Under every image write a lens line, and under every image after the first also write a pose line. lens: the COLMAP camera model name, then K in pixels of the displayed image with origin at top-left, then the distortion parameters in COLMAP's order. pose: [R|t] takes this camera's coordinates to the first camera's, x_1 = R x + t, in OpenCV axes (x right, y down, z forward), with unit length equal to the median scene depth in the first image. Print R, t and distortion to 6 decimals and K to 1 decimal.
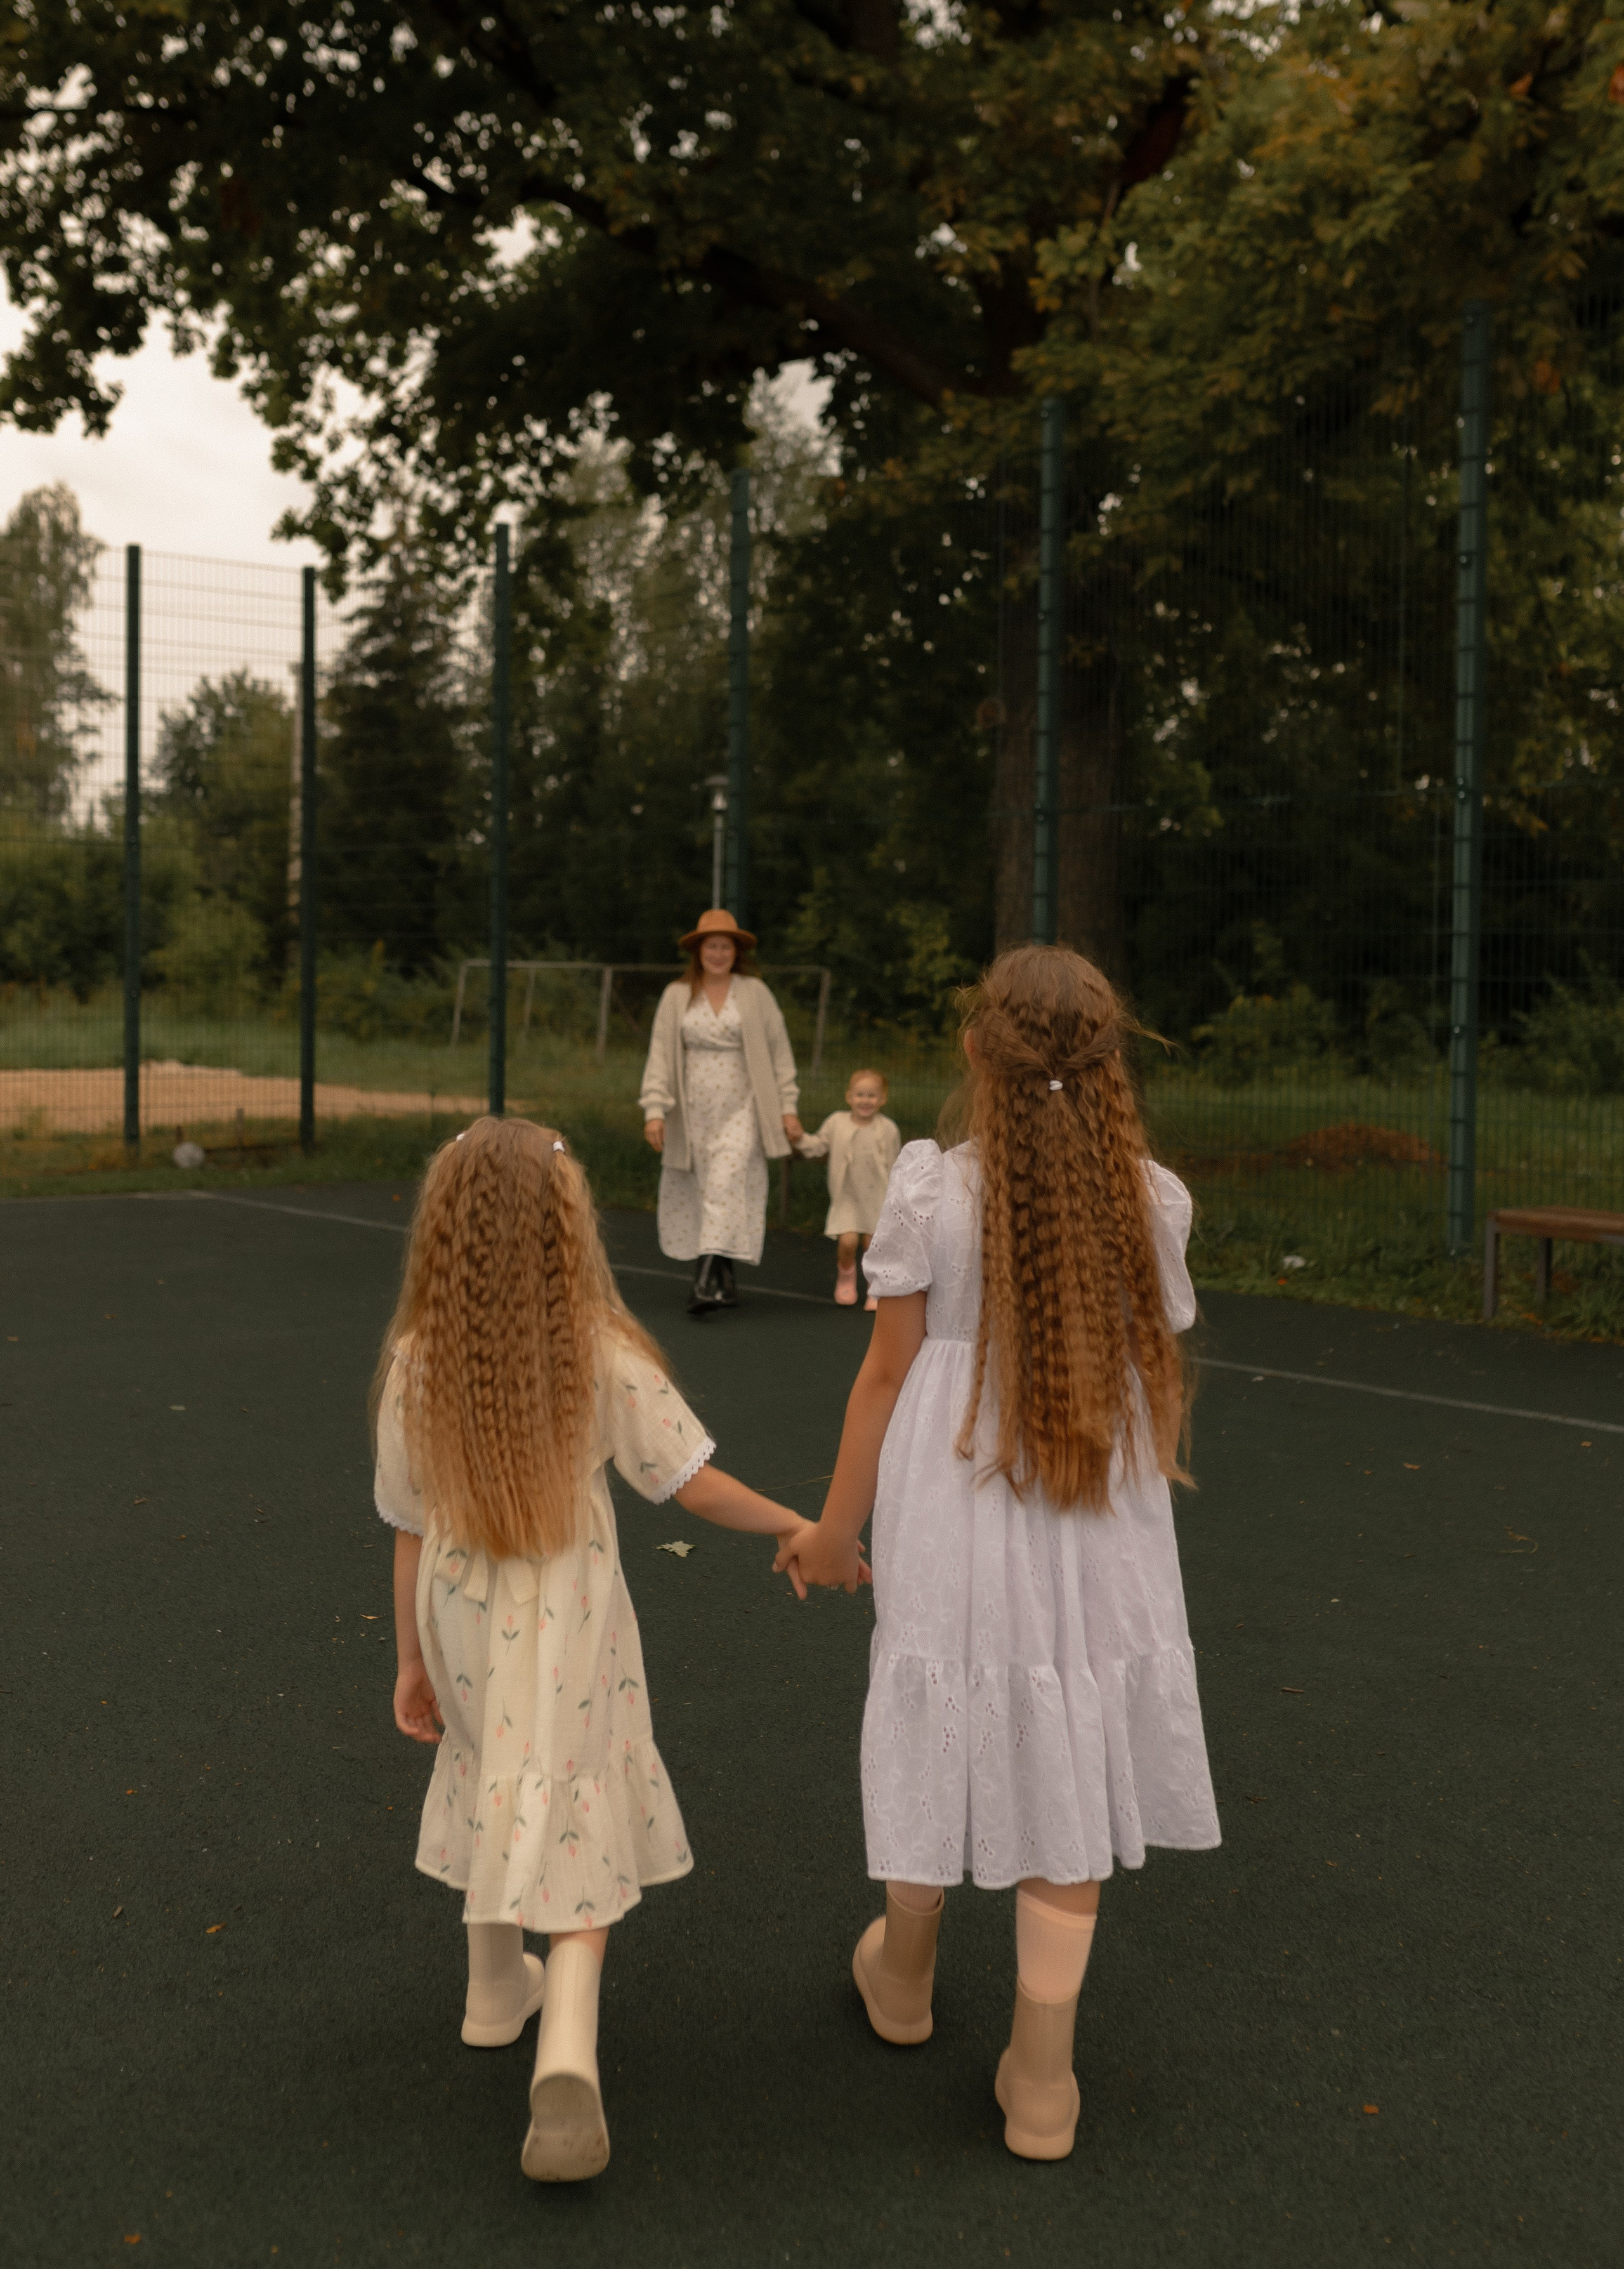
lens RADIAL K [[2574.4, 0, 814.5], [0, 2574.4, 999.3], [0, 0, 1]] dist [0.120240, 0.002229]
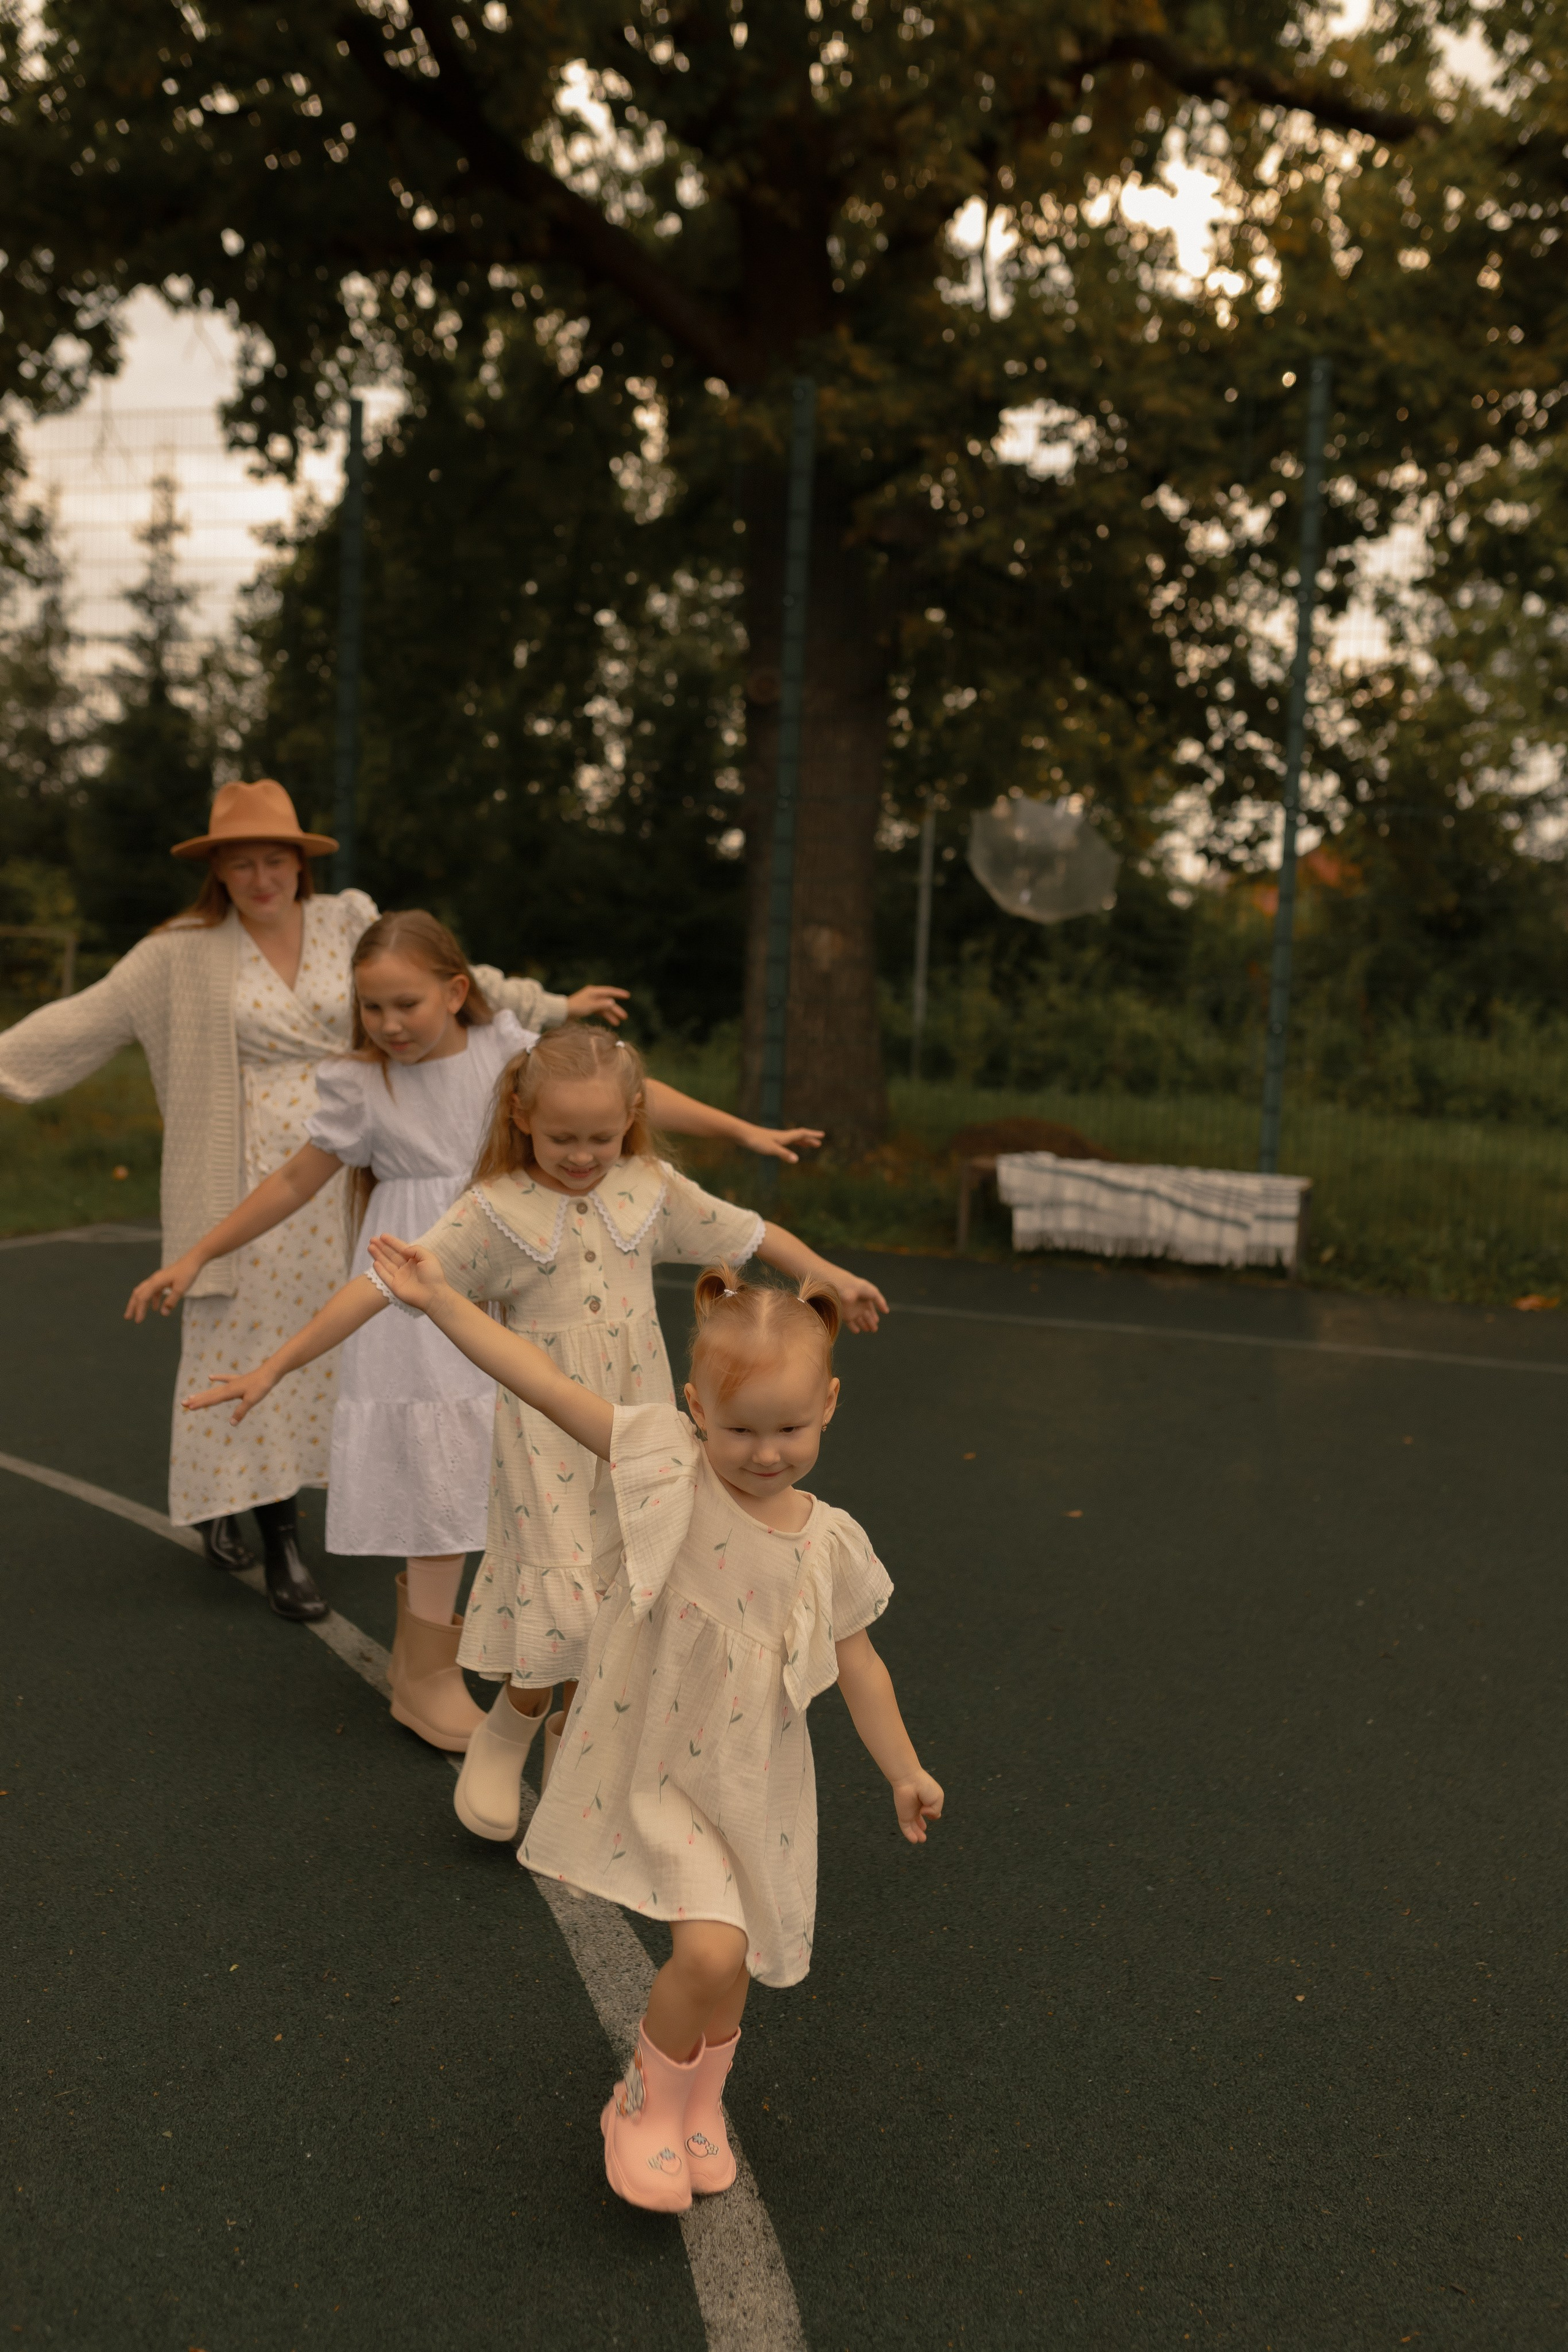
lens RADIAL K [[2200.0, 0, 783.4], [0, 2200.0, 1176.6], [0, 0, 1]] dist [0.004856, -0.003228]
pose [[0.841331, -0.022584, 0.540048, -0.172134], [-0.030208, 0.995601, 0.088695, -0.001832], [-0.539675, -0.090936, 0.836948, 0.145101]]
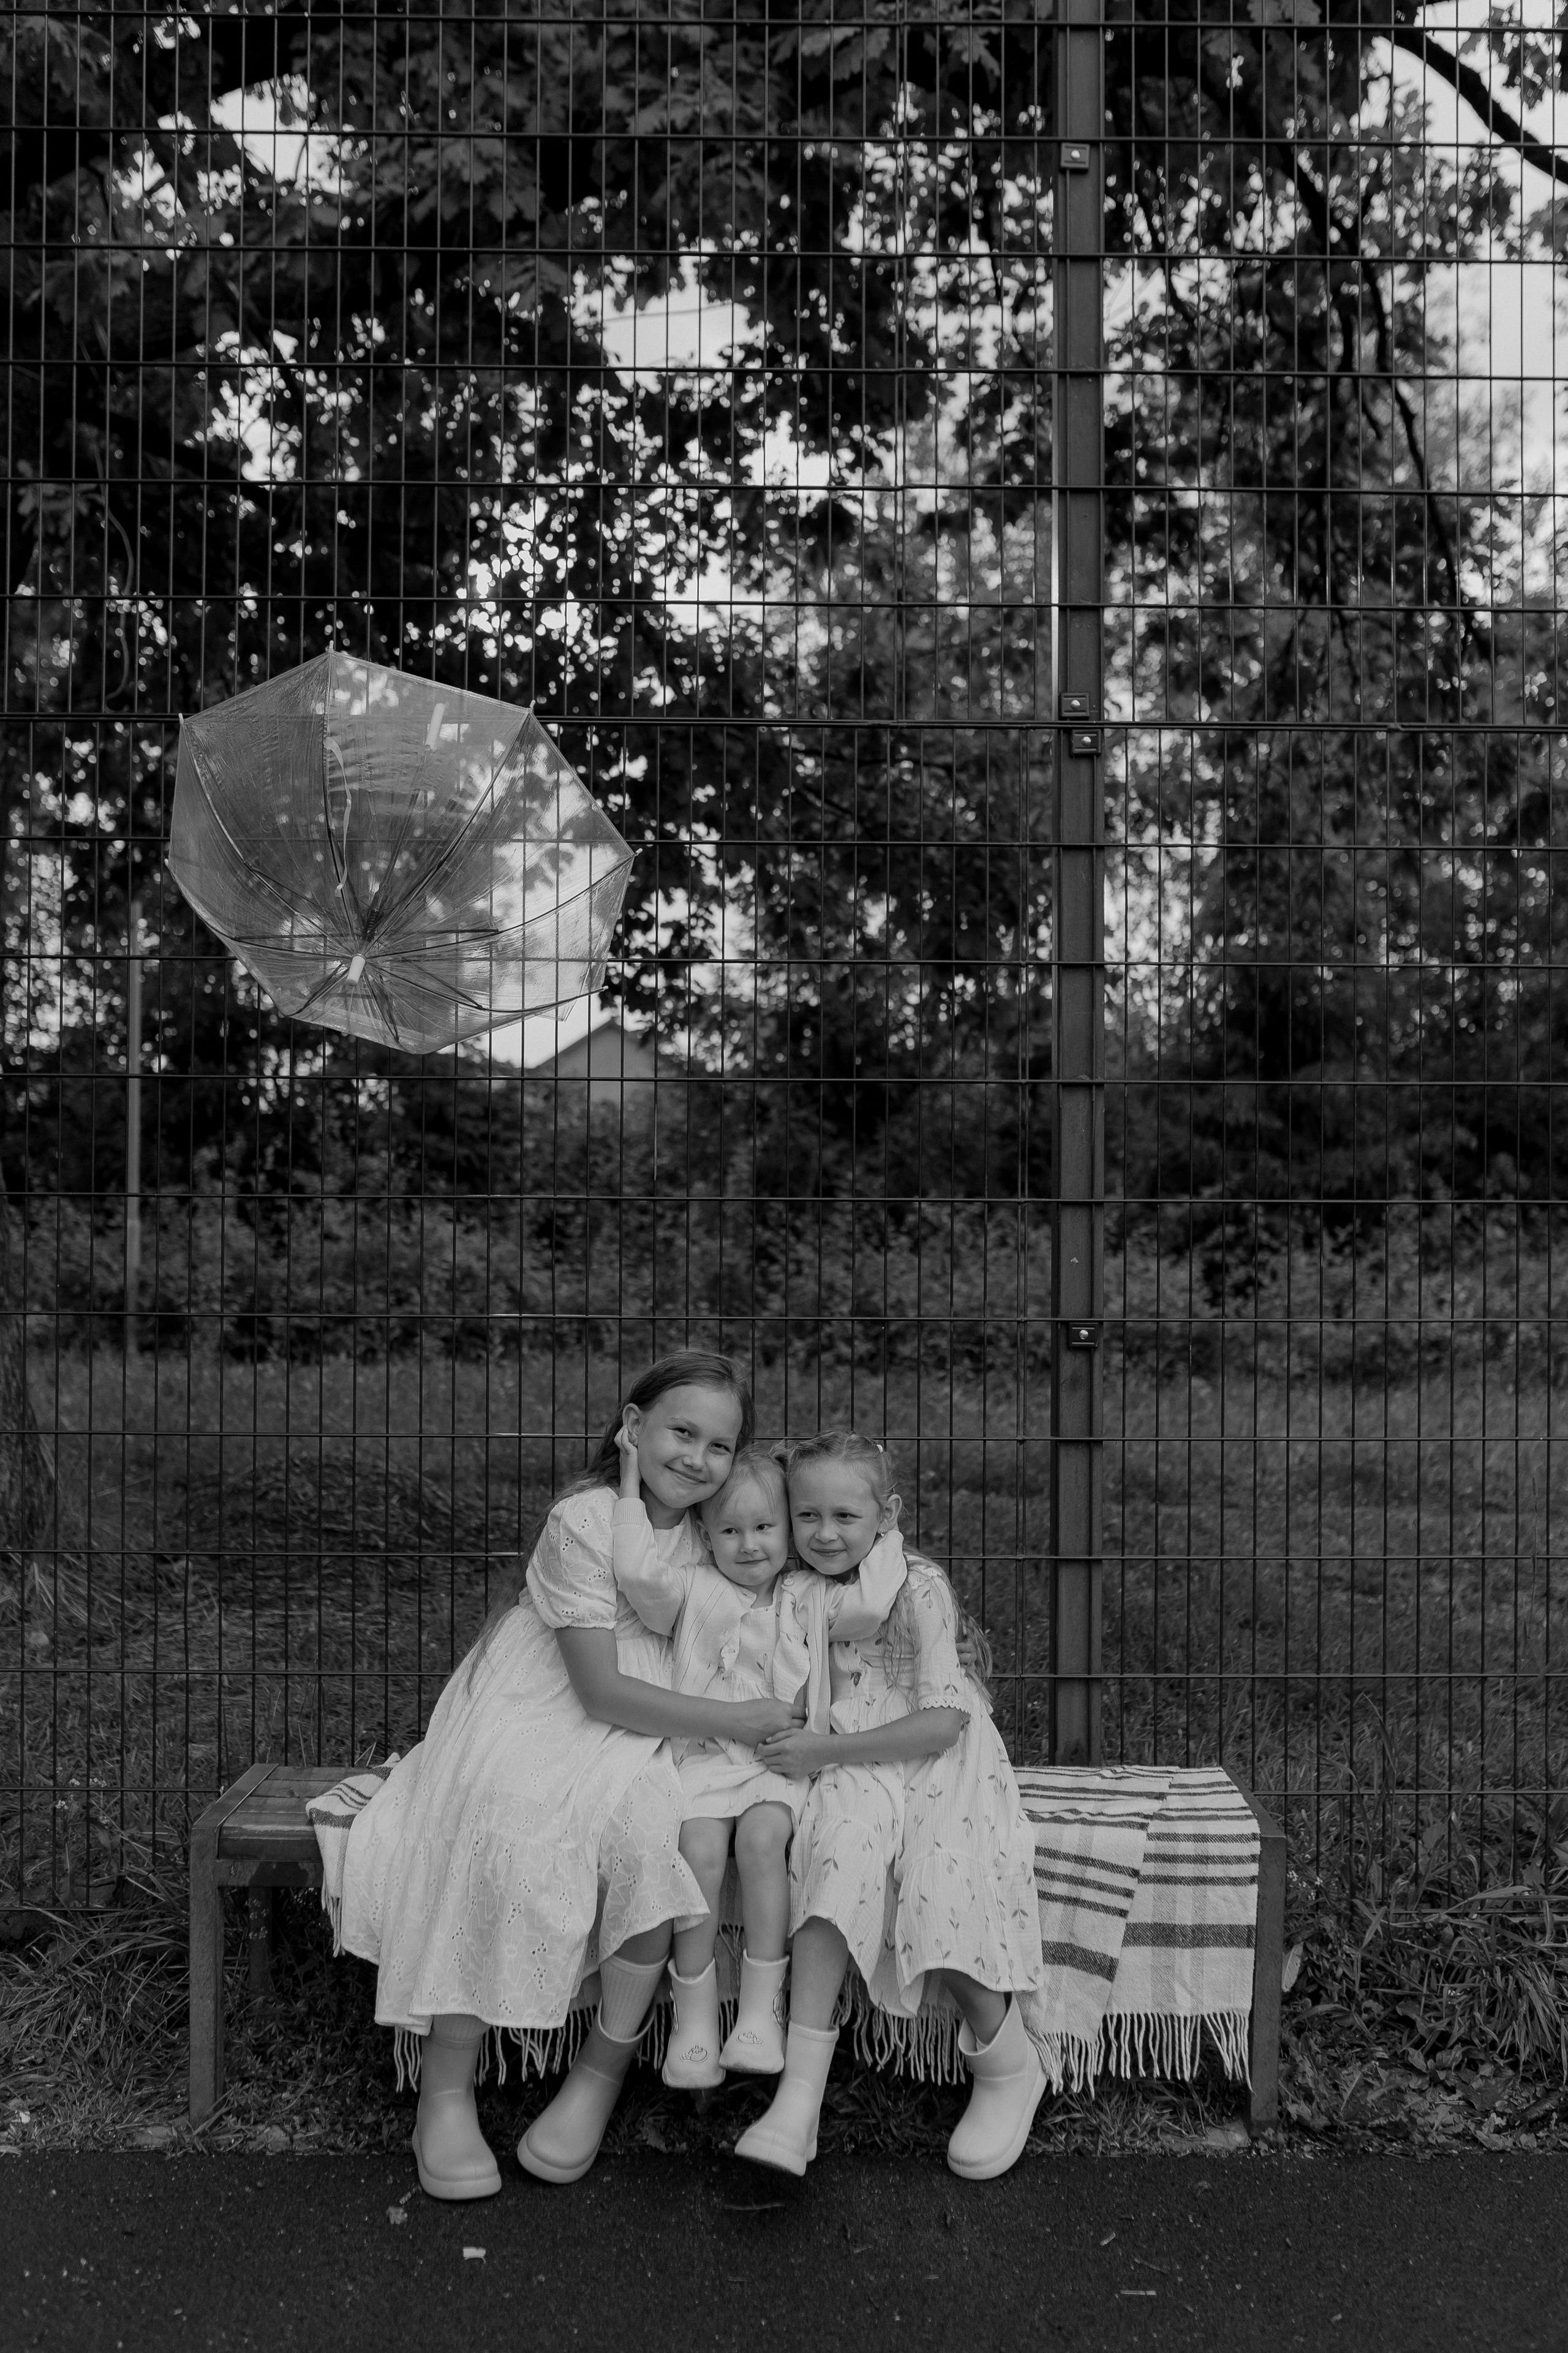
lens RADIAL K [[2291.9, 0, 787.8], [0, 2291.9, 1171.1], [0, 0, 1]] dist [-0.060407, 0.087306]
pose [[0.620523, 0.002367, 0.784185, -0.059452], [0.009851, 0.999893, -0.010814, -0.004050], [-0.784126, 0.014435, 0.620433, 0.290267]]
